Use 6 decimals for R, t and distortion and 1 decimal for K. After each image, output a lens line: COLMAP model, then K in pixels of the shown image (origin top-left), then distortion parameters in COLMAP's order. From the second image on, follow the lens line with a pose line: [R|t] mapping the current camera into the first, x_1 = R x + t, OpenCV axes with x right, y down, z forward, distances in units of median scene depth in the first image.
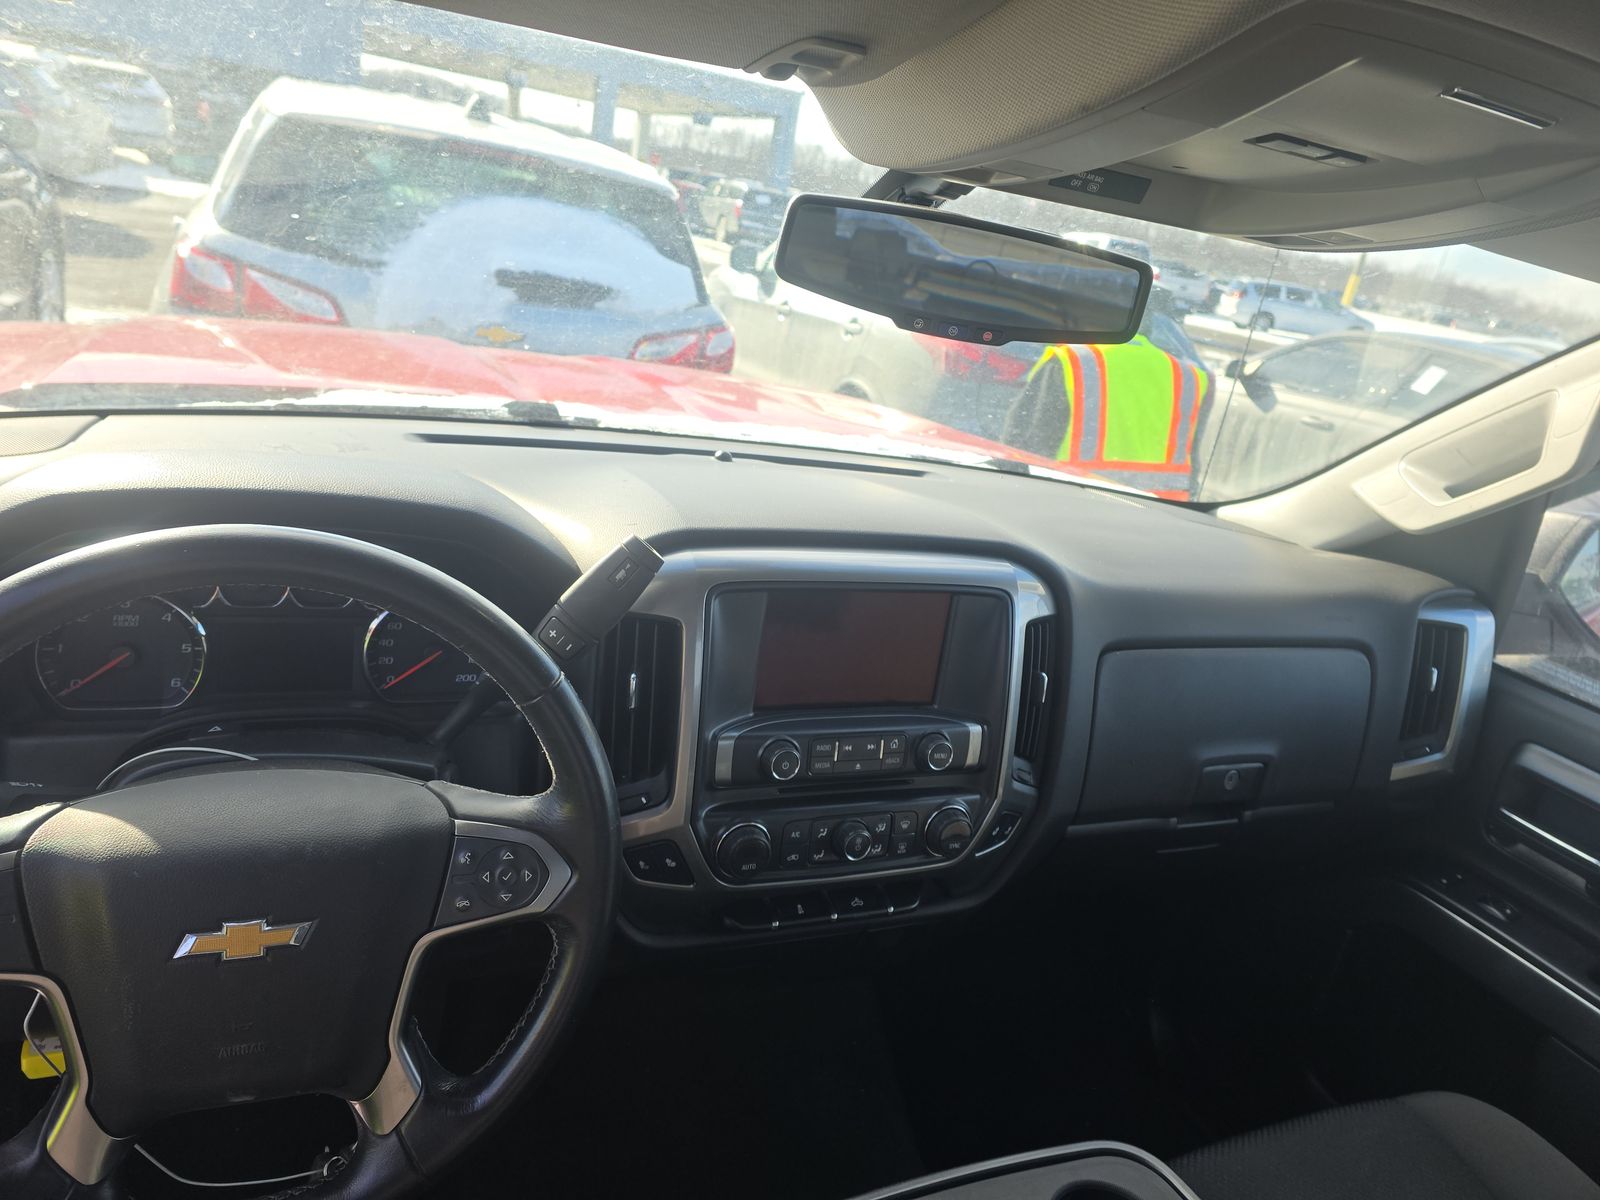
lens RADIAL K [[1094.1, 0, 799.8], [0, 1094.1, 582.8], [0, 0, 1]] dist [0.079260, -0.053943]
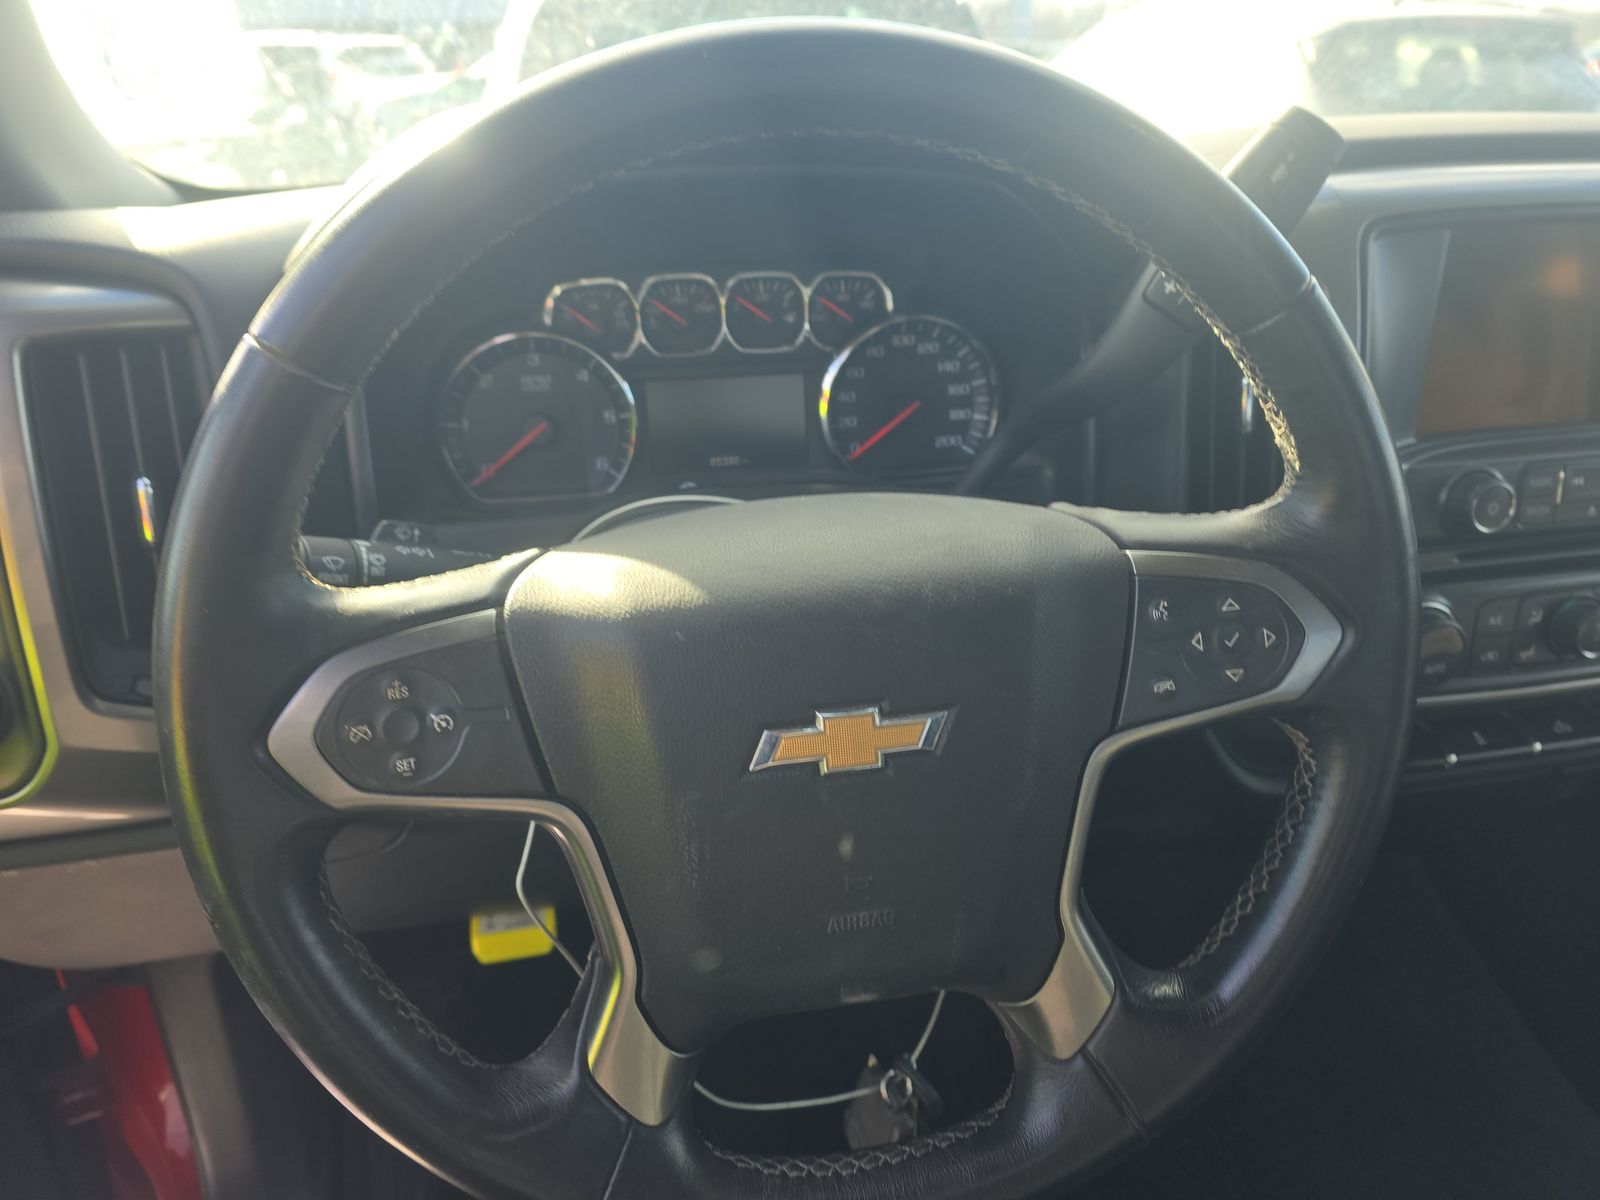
lens RADIAL K [[1074.5, 0, 803.5], [0, 1074.5, 591.2], [0, 0, 1]] dist [0.083163, -0.085178]
pose [[0.970981, -0.071516, -0.228216, -0.348267], [0.091155, 0.992879, 0.076696, 0.175682], [0.221105, -0.095273, 0.970585, 0.403220]]
